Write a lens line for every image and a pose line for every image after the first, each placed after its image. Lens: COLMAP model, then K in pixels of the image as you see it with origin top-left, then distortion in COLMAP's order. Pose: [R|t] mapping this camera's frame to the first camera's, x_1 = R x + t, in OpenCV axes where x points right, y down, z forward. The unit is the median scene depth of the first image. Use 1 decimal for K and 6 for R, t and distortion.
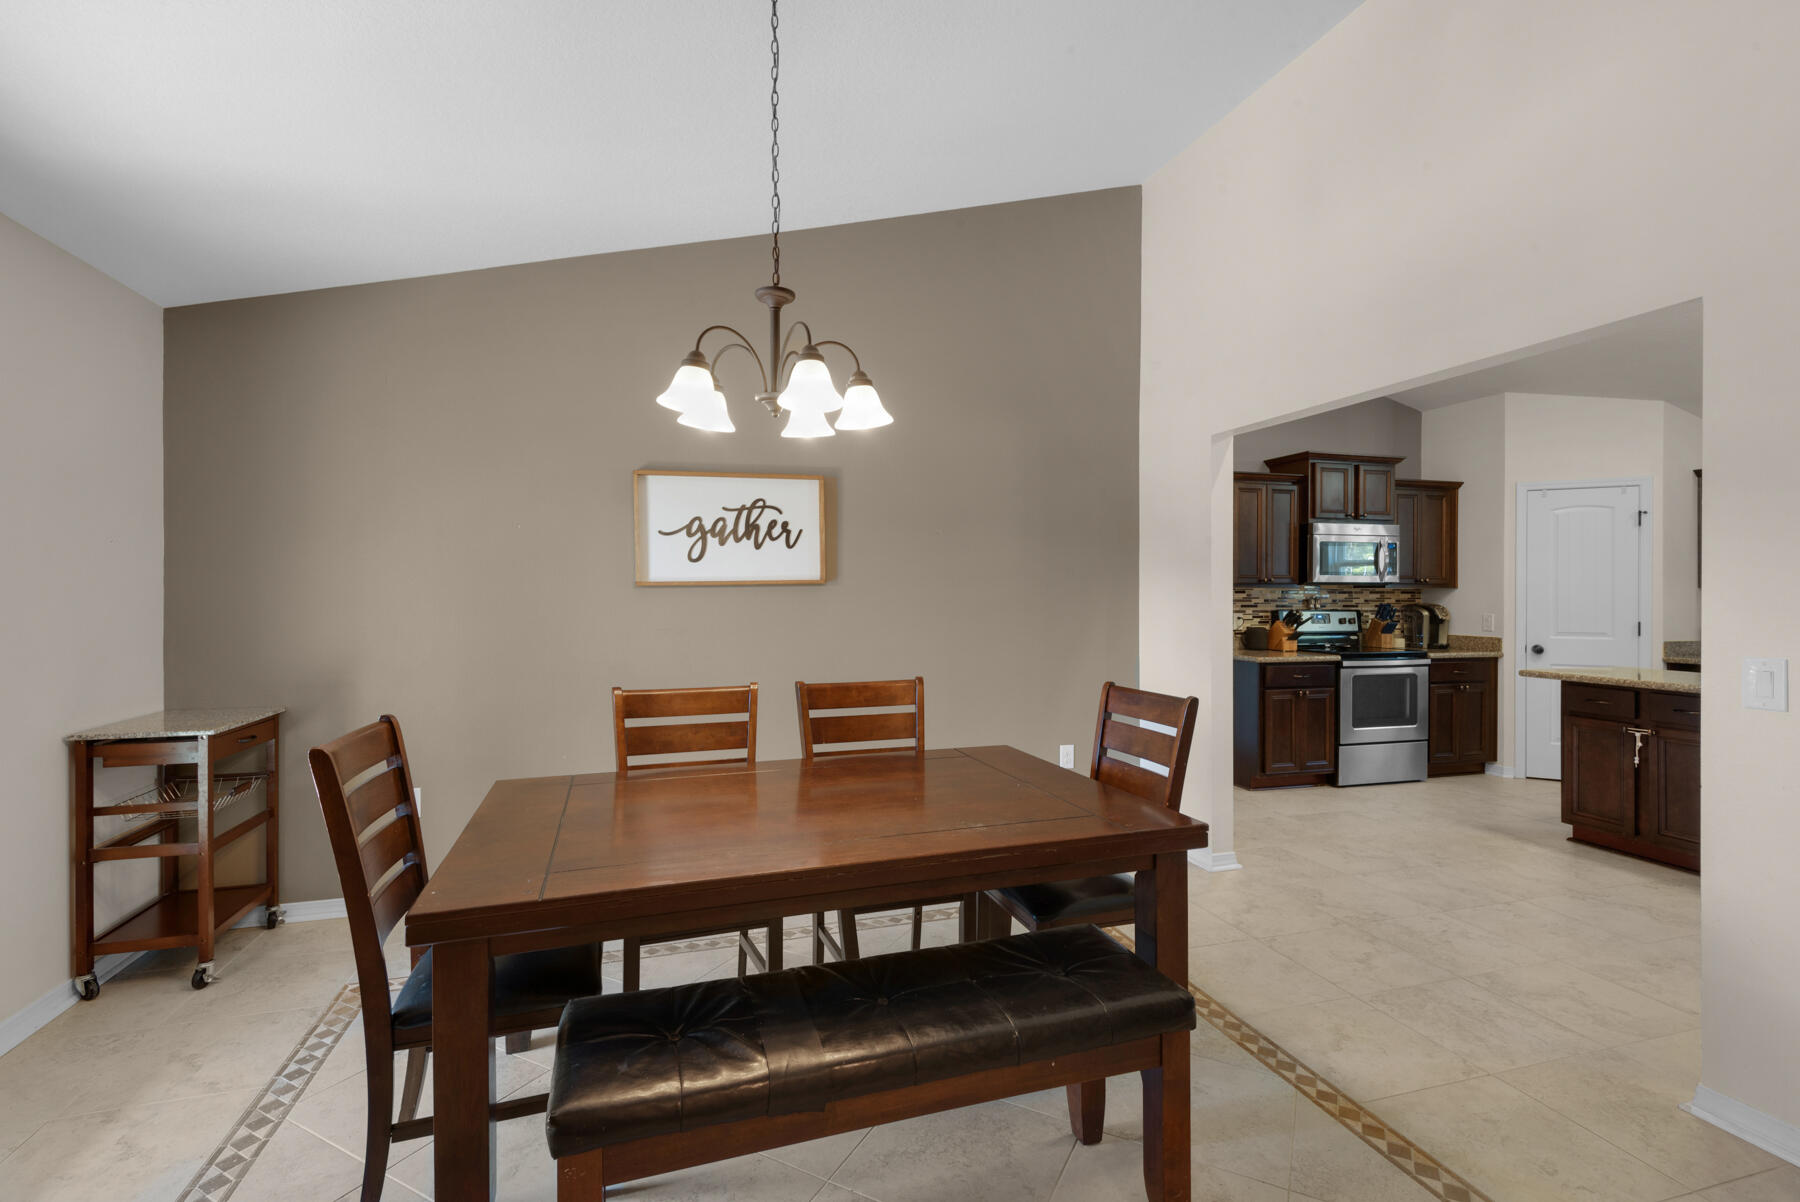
lens RADIAL K [[807.3, 0, 901.9], [0, 807.3, 597.8], [0, 0, 1]] dist [0.042059, -0.028688]
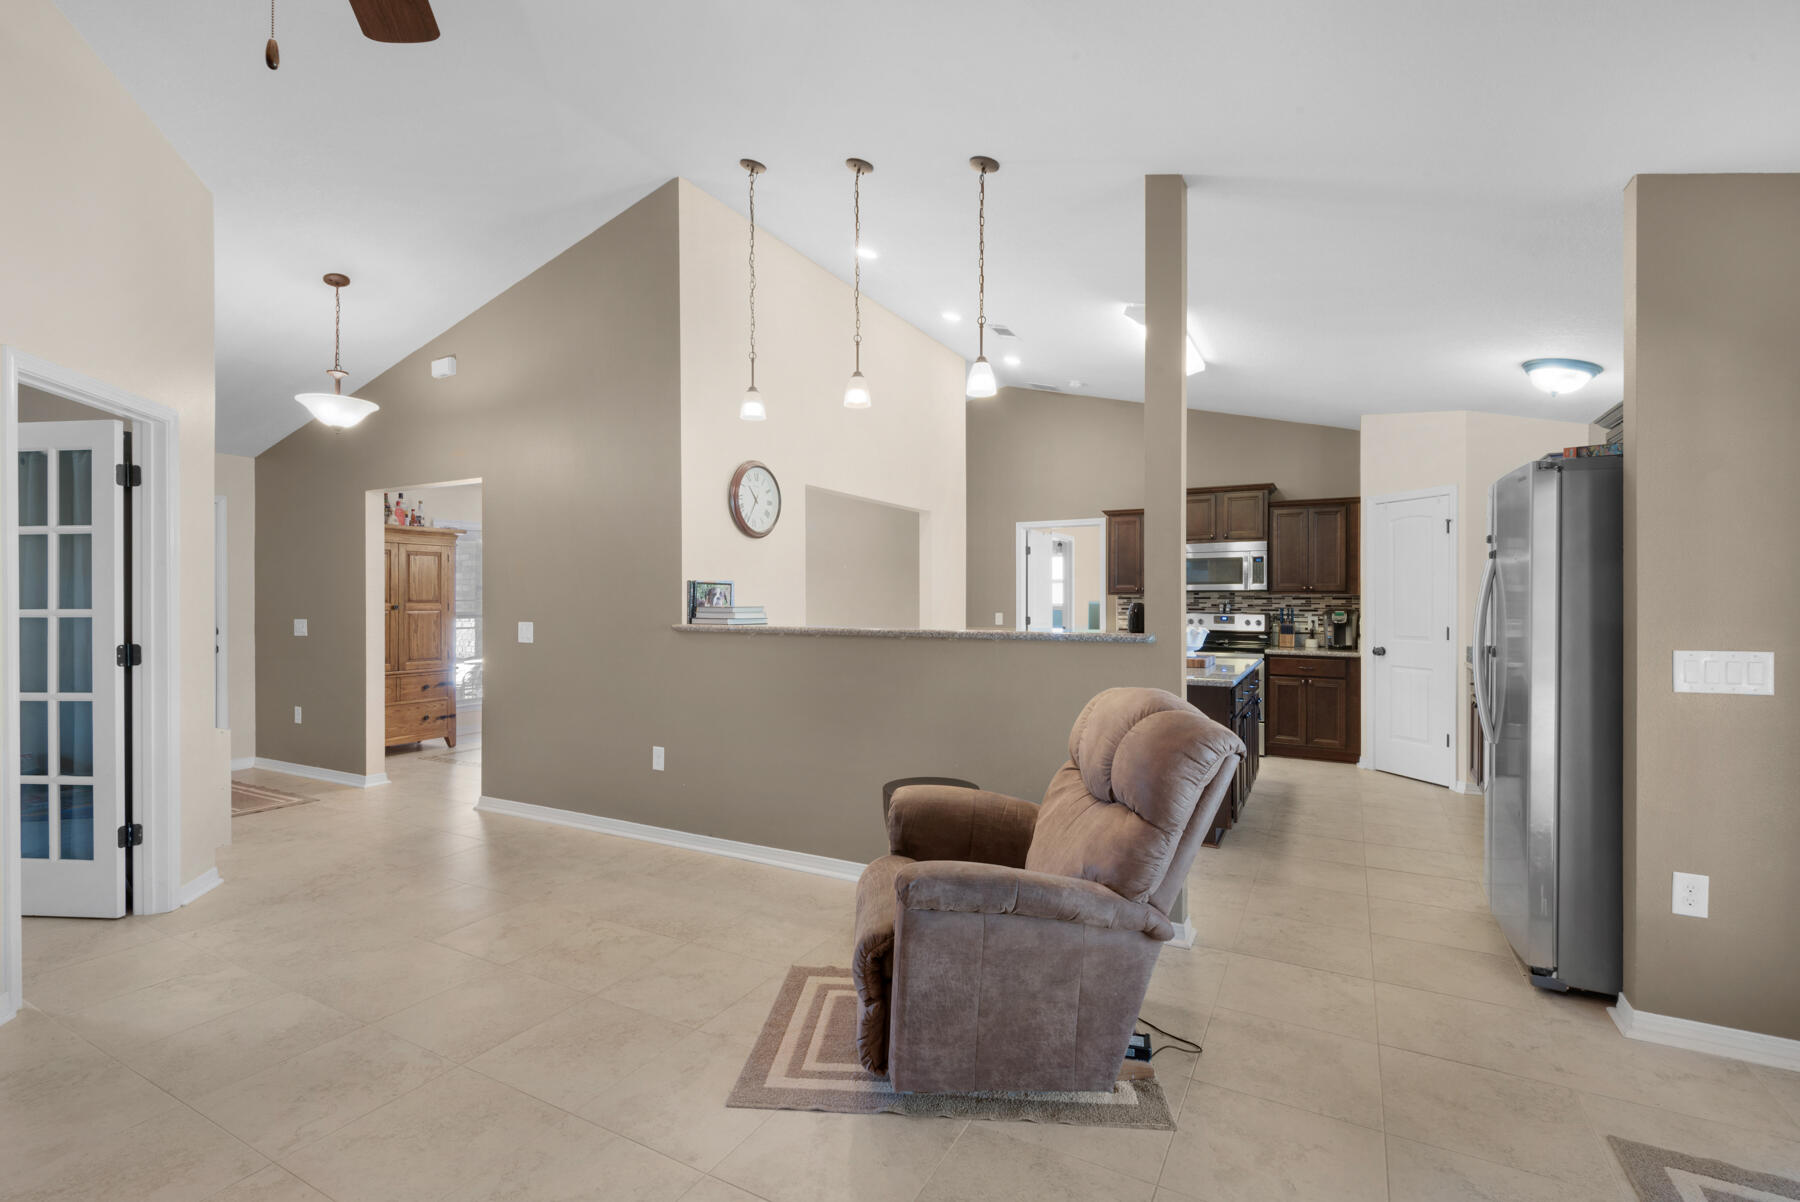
lens RADIAL K [[807.3, 0, 901.9], [0, 807.3, 597.8], [0, 0, 1]] dist [0.042059, -0.028688]
pose [[0.699636, -0.001196, -0.714499, 1.194282], [-0.005274, 0.999963, -0.006837, 0.003878], [0.714480, 0.008552, 0.699604, -0.217903]]
